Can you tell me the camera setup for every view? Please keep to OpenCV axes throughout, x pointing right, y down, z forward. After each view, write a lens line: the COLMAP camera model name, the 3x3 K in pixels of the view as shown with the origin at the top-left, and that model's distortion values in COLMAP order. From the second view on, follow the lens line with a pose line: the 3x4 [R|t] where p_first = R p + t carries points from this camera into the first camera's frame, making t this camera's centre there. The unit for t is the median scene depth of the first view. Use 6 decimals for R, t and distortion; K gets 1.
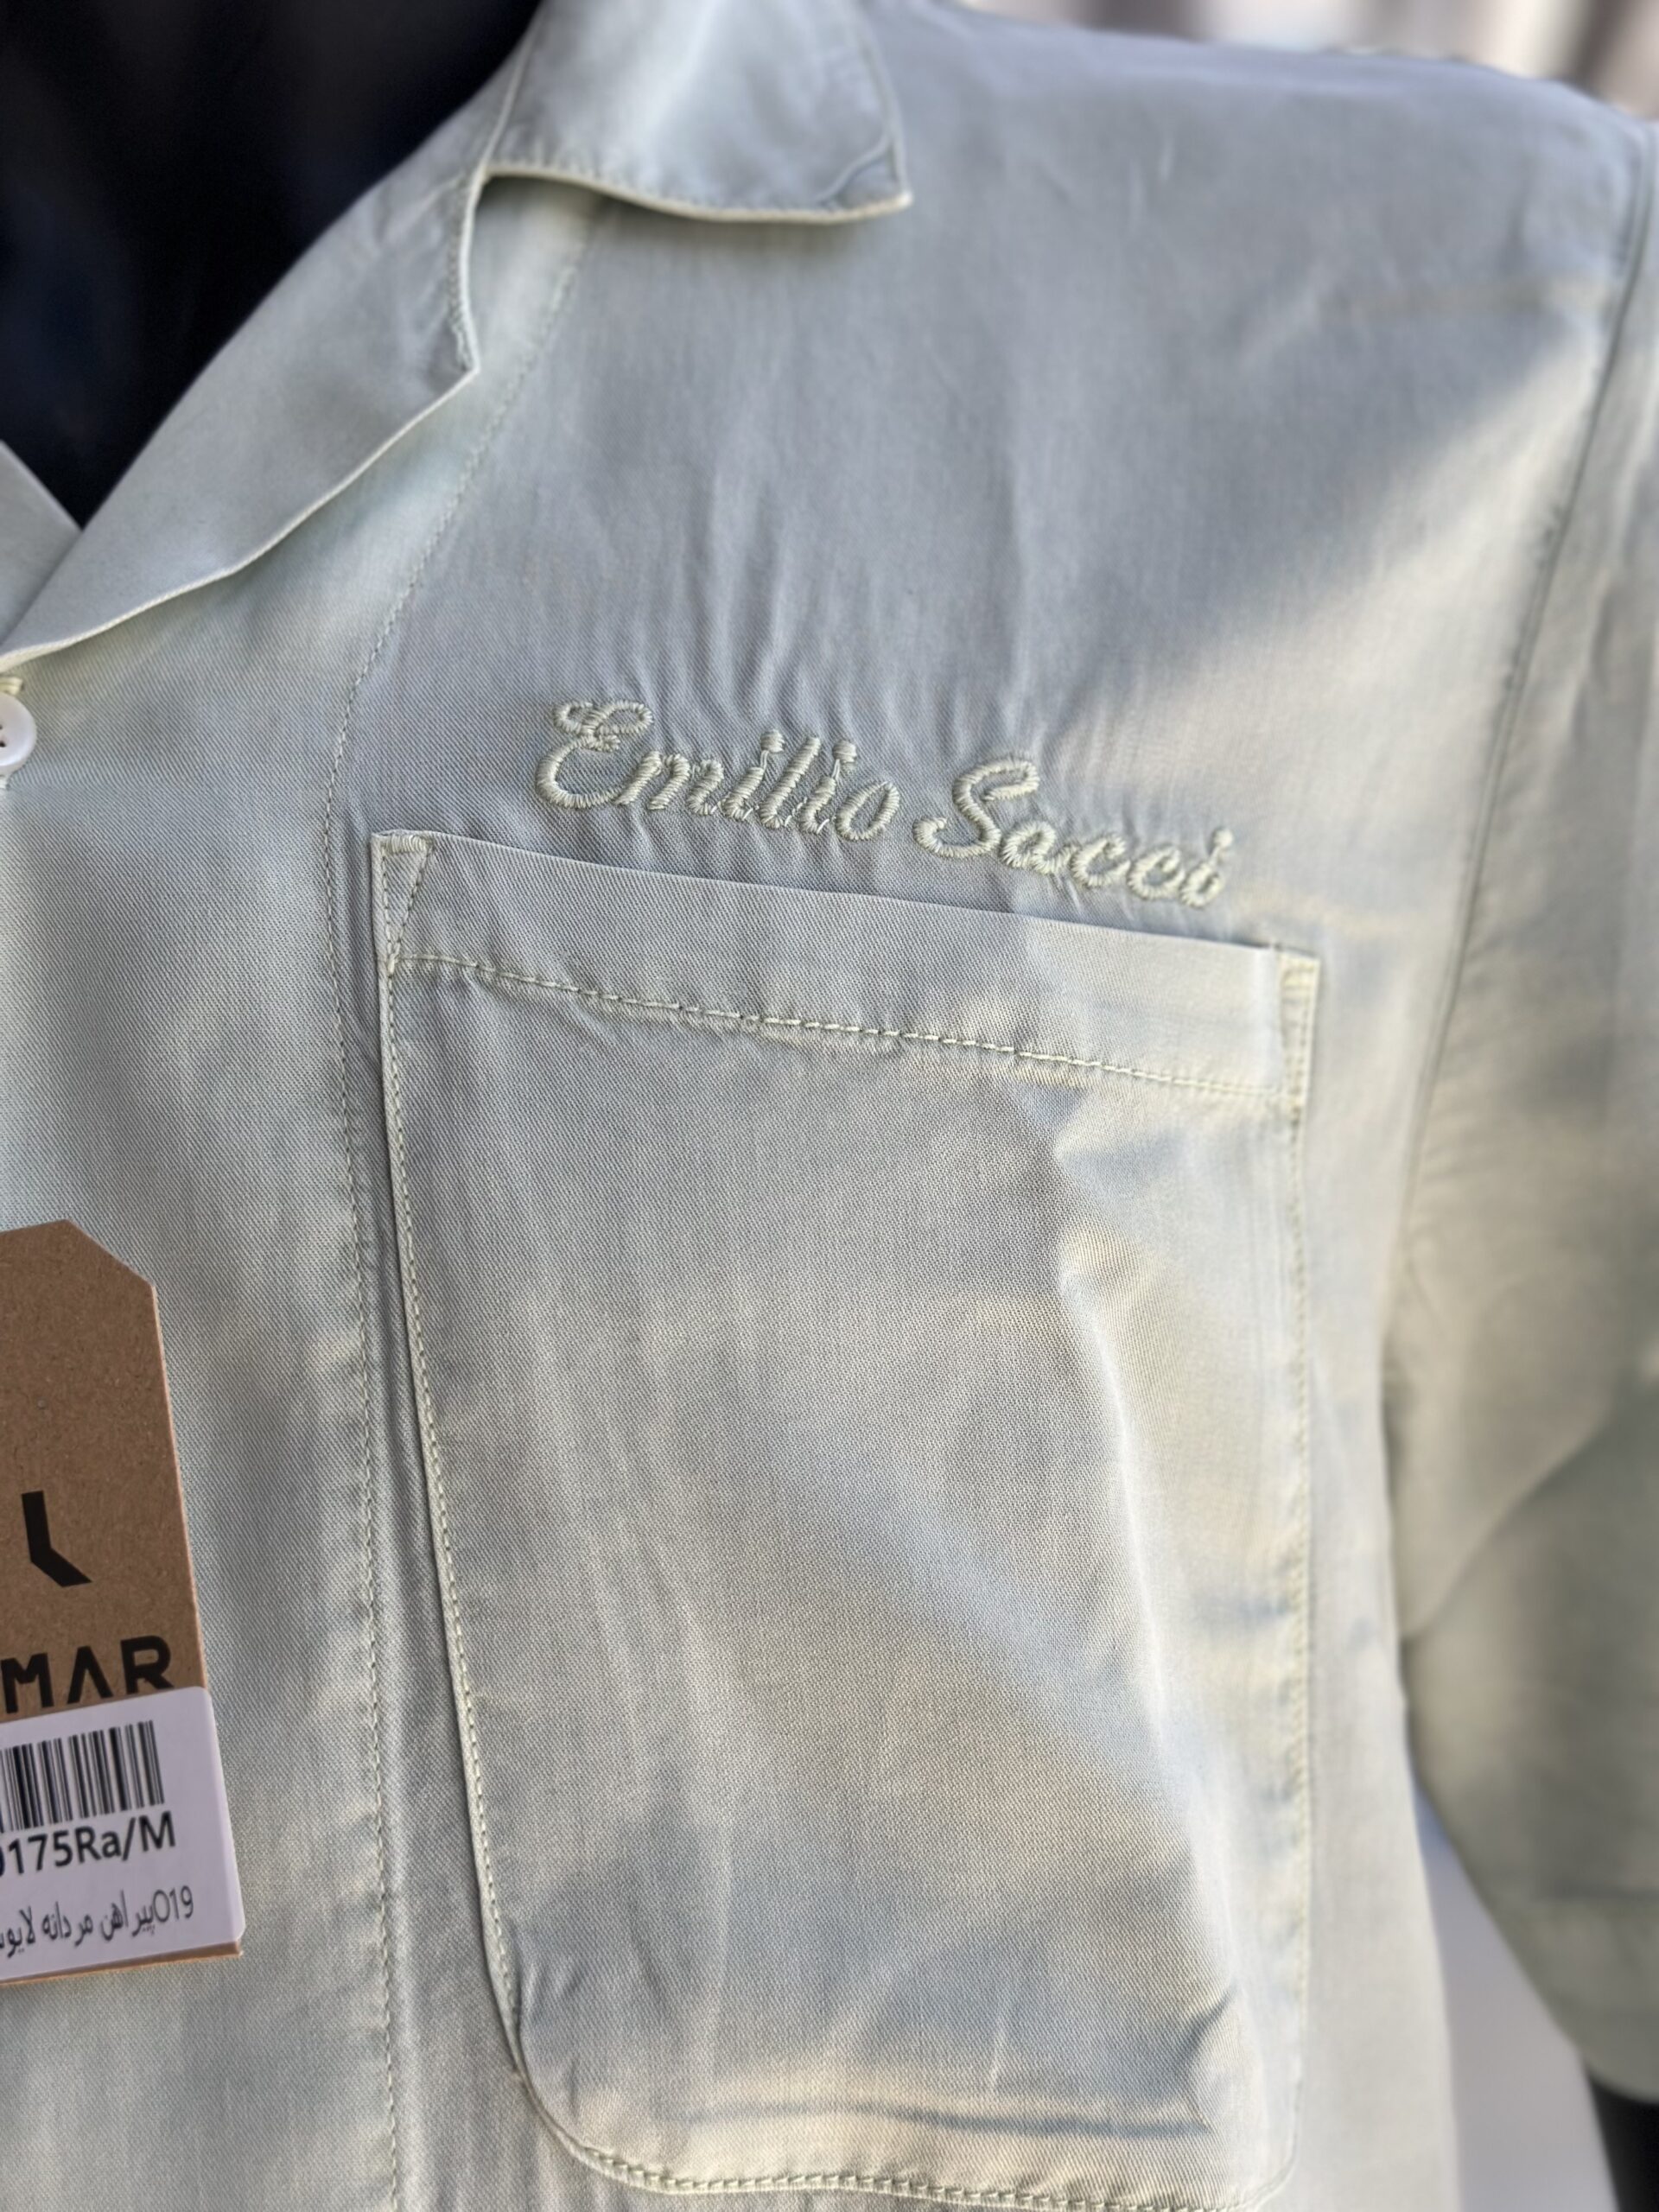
lens RADIAL K [[3112.7, 0, 829.5], [0, 3112.7, 1106.0], [0, 0, 1]] dist [0.183628, -0.370545]
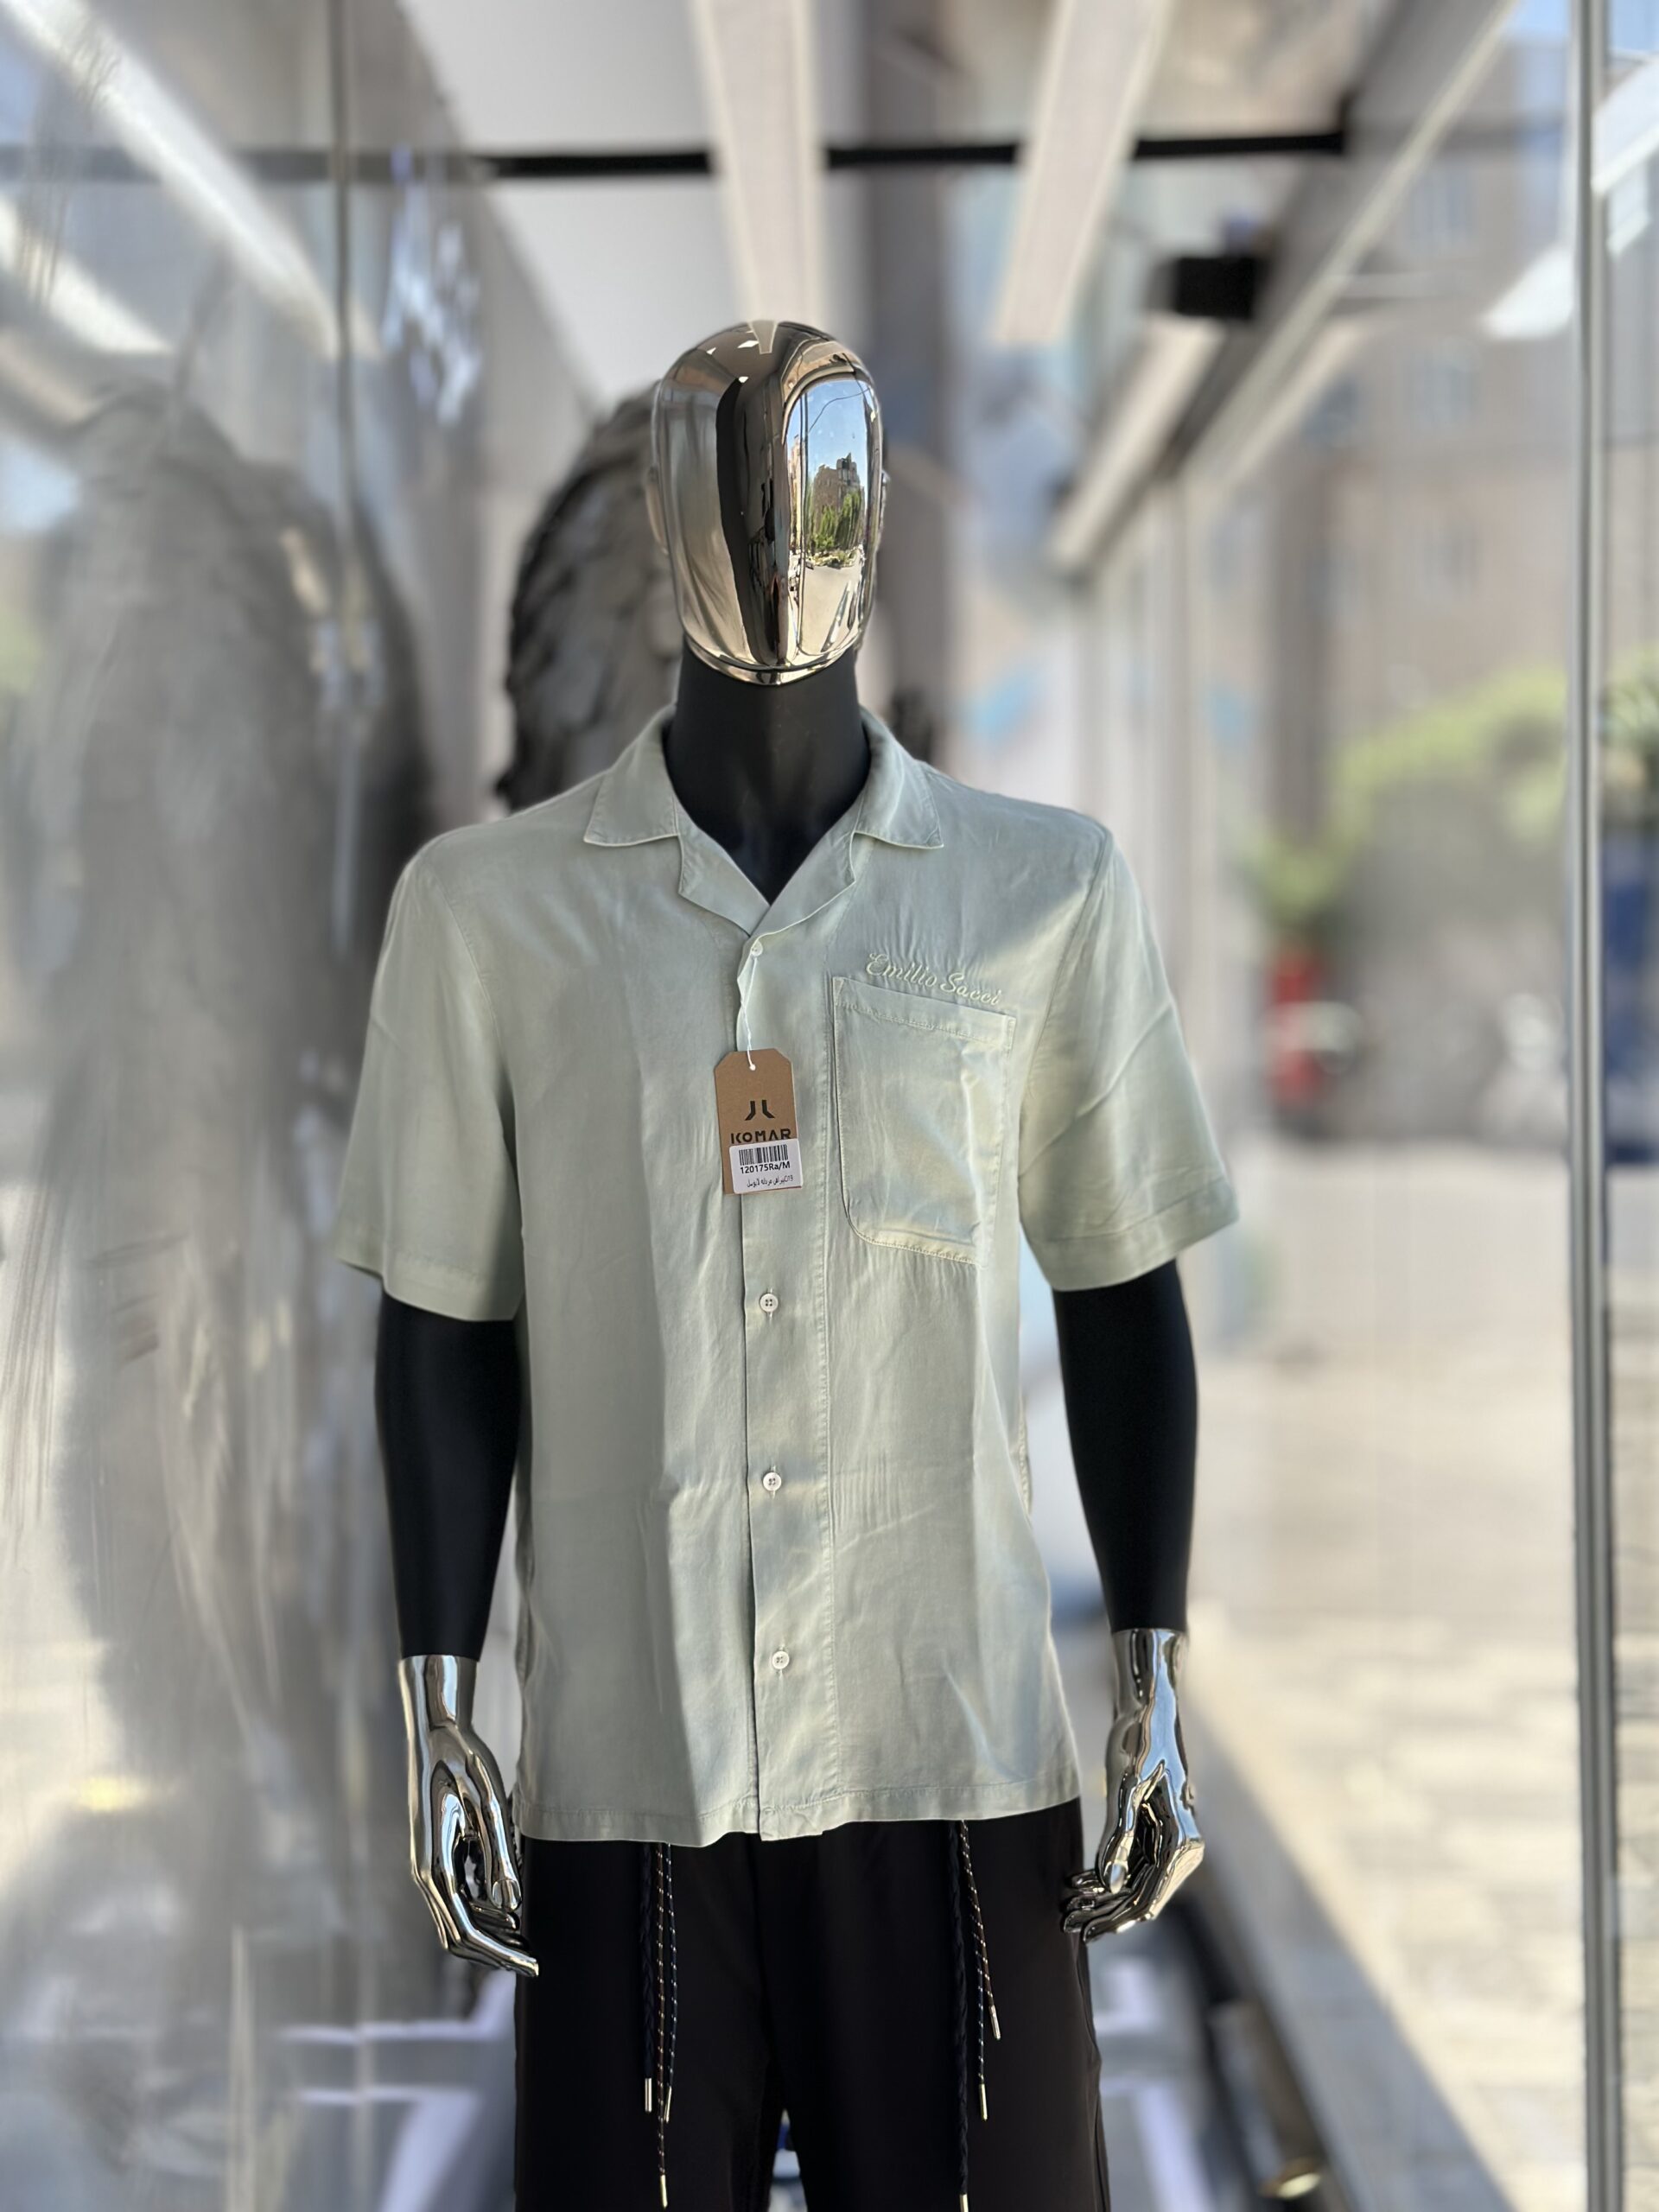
lens RADIAL K [[3114.4, 0, 821.5], [0, 3114.4, 1085.8], [0, 0, 1]] dist [0.173664, -0.103366]
pose [[0.989003, 0.090757, 0.116773, -0.729574], [-0.092314, 0.995698, 0.007991, 0.047747], [-0.115545, -0.018683, 0.993126, -3.937098]]
